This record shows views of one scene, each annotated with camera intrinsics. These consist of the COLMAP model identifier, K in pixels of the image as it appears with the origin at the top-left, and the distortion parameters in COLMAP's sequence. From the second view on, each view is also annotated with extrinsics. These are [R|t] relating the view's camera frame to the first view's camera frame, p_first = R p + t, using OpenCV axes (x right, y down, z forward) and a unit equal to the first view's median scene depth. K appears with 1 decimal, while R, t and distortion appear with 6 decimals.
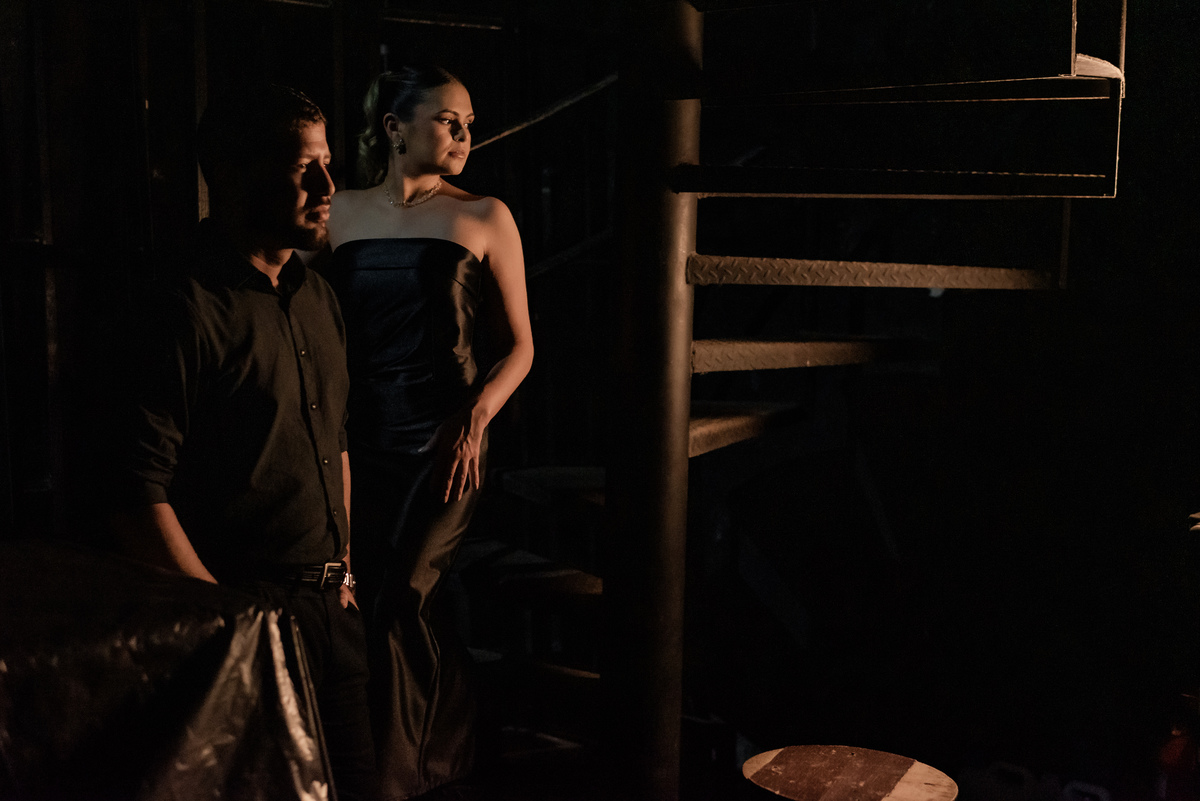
lens RADIAL K [[1804.6, 0, 604.2], [0, 1804.6, 377.7], [0, 0, 1]] dist [0.012683, 0.002397]
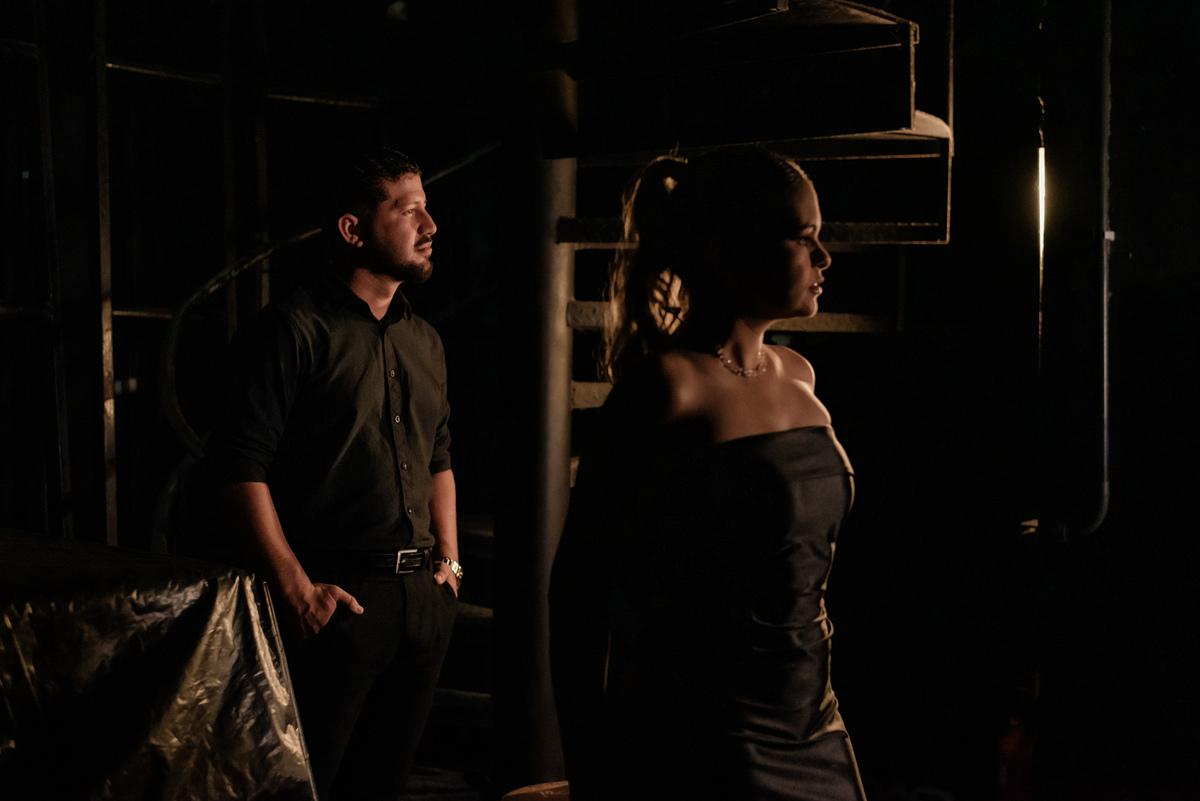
lens RADIAL K [[1802.6, 0, 577.6], [0, 1802.6, 394.3], [0, 0, 1]] dist [0.006149, -0.009568]
pose [[0.995588, -0.012488, 0.092999, -0.053051], [0.017777, 0.998258, -0.056264, 0.053808], [-0.092135, 0.057669, 0.994075, -0.091999]]
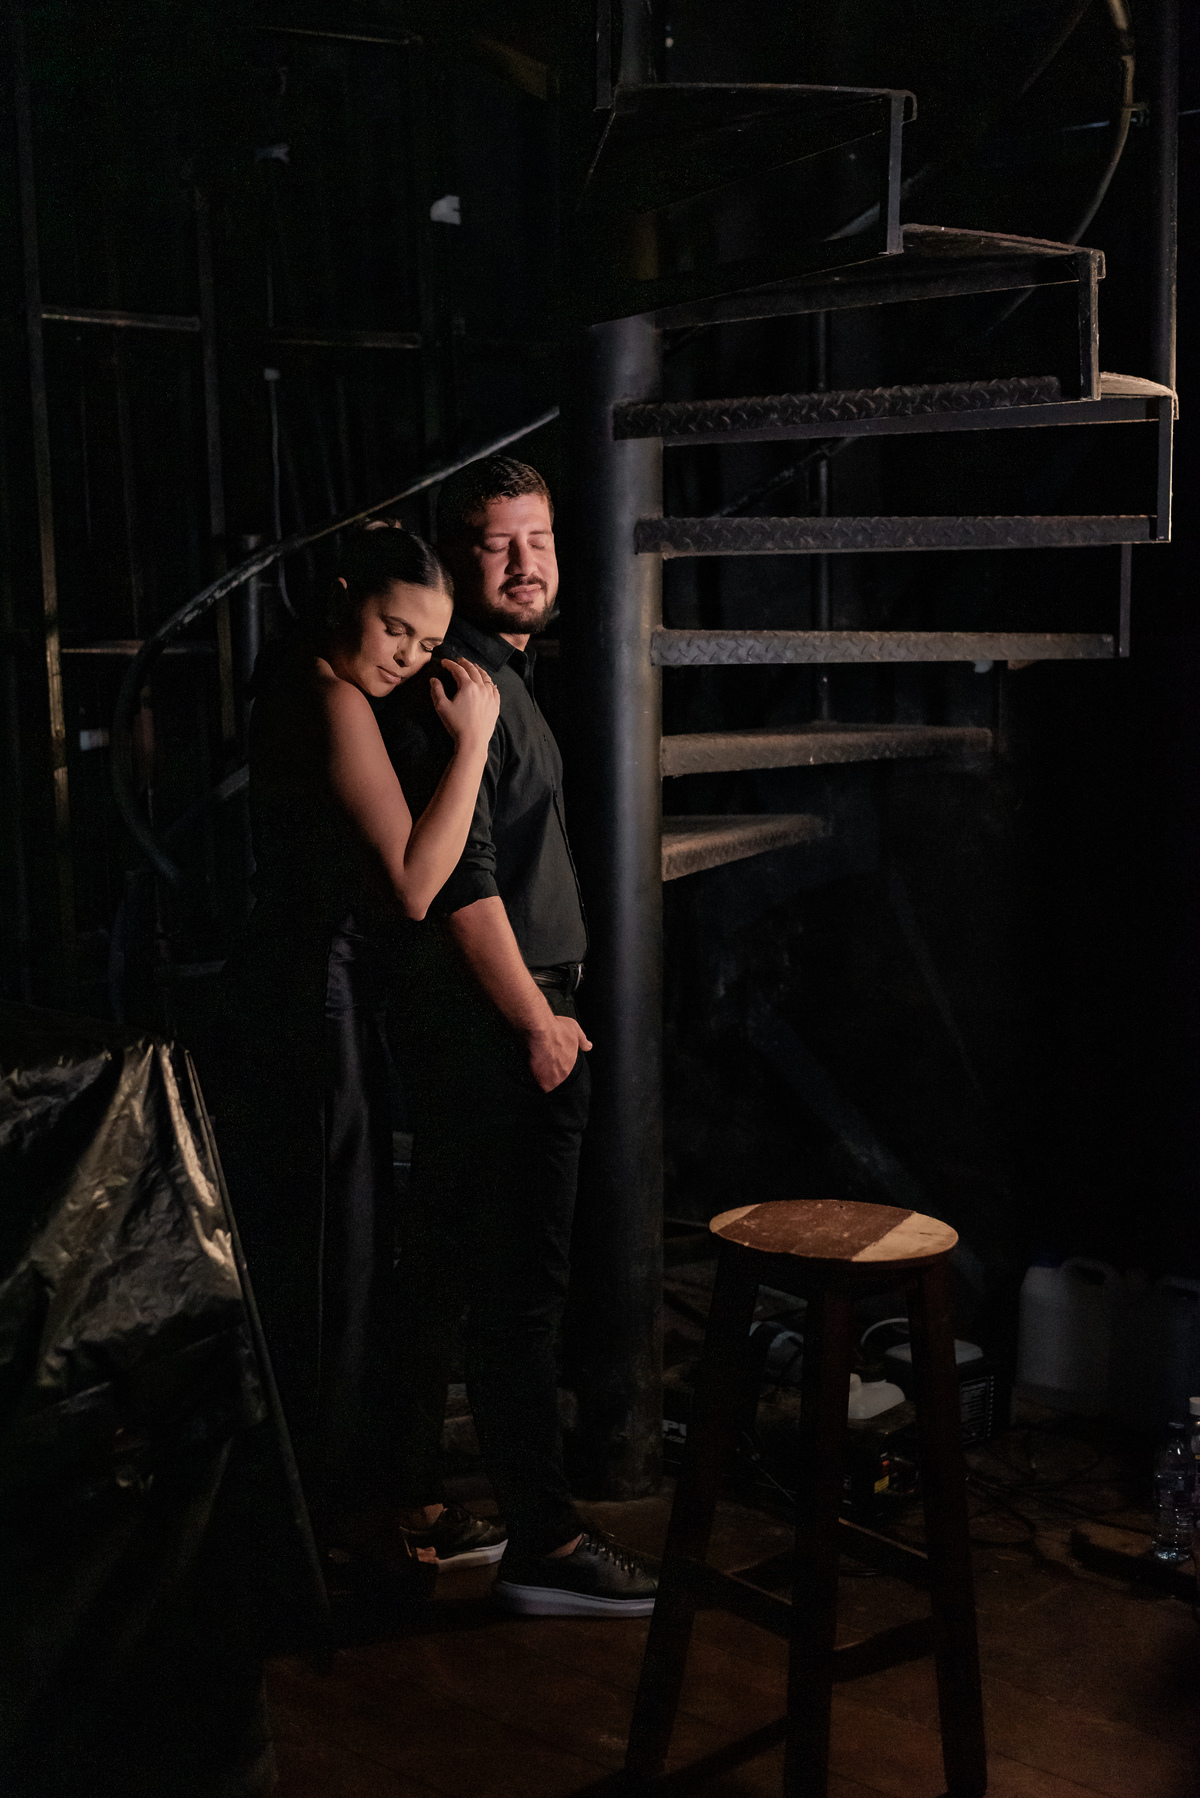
lens RADIAL K [[2666.1, 0, 590.0], [0, 2666.1, 857.9], [0, 0, 1]] dist [0.010091, 0.084235]
pose [[0.999428, -0.032401, -0.009654, 0.028332], [0.032560, 0.999330, 0.016725, 0.013898], [0.009105, -0.017029, 0.999814, -0.208175]]
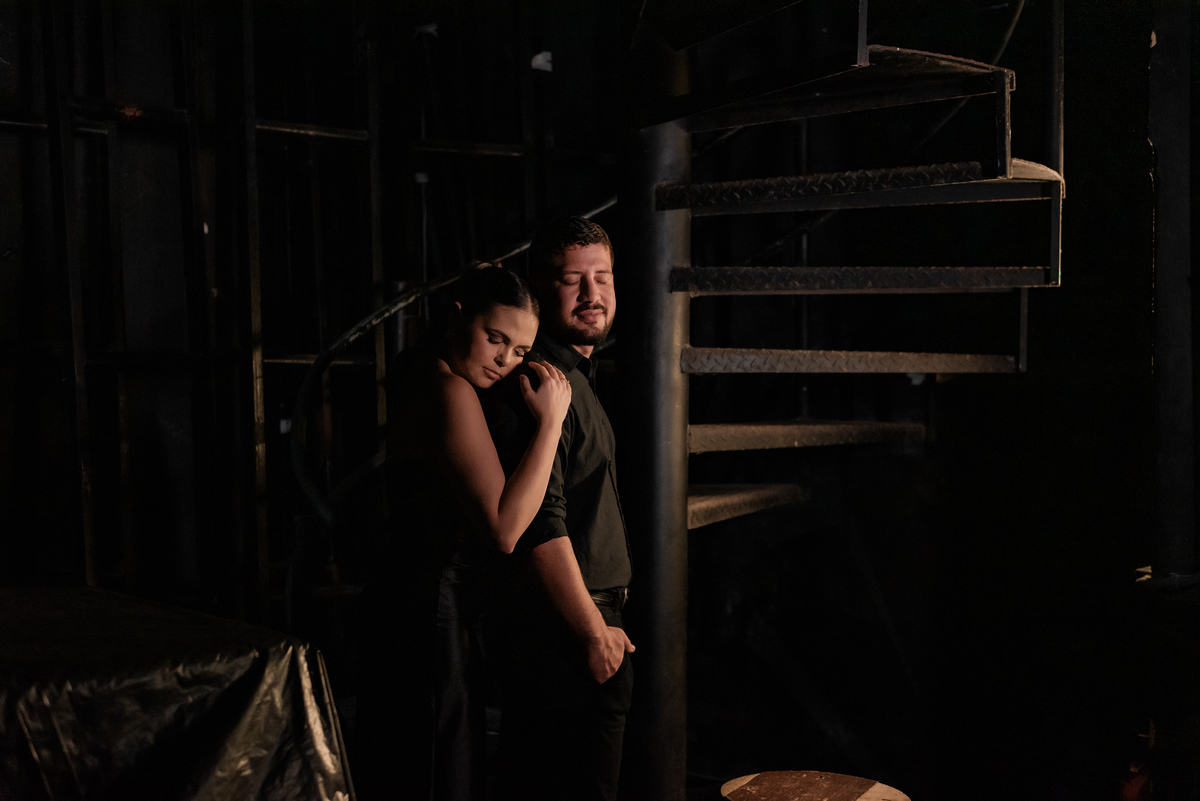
lens RADIAL K [[1714.6, 0, 600.0], [0, 1714.6, 400.5], [0, 0, 1]] dist [0.010304, 0.005465]
pose [[0.999222, -0.021721, -0.032927, 0.031507], [0.019923, 0.998342, -0.054001, 0.022779], [0.034045, 0.053303, 0.997998, -0.067602]]
